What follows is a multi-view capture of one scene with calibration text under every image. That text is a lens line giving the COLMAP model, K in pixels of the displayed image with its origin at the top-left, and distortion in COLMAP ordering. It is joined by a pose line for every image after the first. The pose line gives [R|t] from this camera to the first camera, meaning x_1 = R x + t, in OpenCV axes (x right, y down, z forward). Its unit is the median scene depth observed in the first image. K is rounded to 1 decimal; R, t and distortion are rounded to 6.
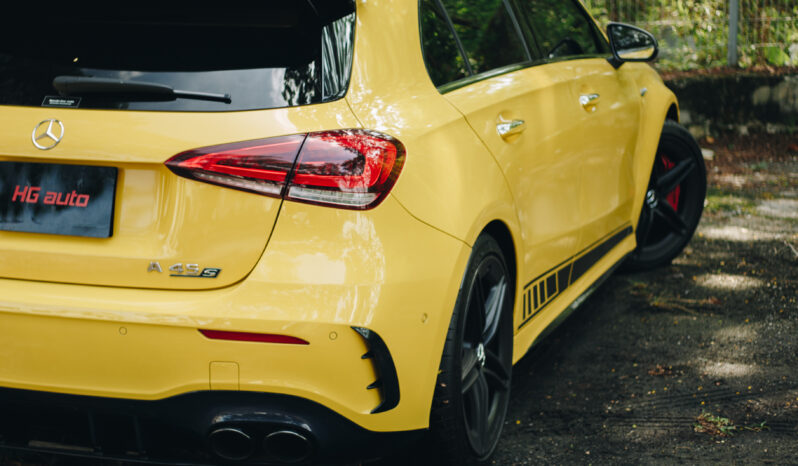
lens RADIAL K [[1715.9, 0, 445.2], [0, 1715.9, 232.4], [0, 0, 1]] dist [-0.026699, 0.058129]
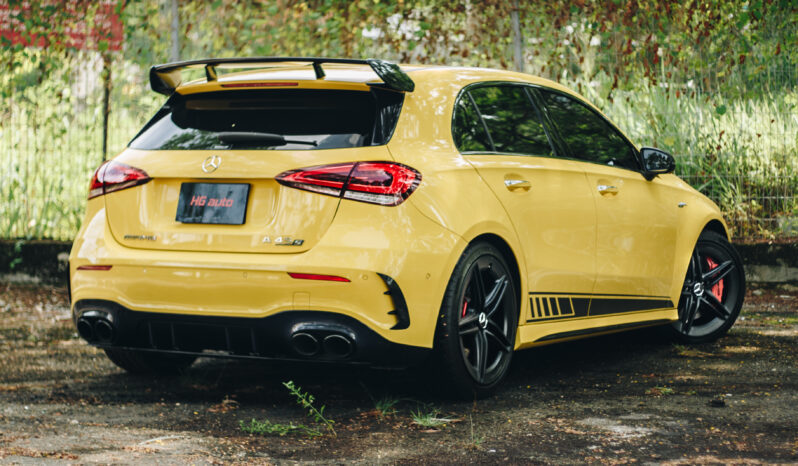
lens RADIAL K [[1676.6, 0, 442.5], [0, 1676.6, 232.4], [0, 0, 1]] dist [-0.039159, -0.205616]
pose [[0.980394, 0.002214, -0.197033, 0.318178], [-0.034001, 0.986839, -0.158092, 0.262816], [0.194089, 0.161692, 0.967567, -0.550650]]
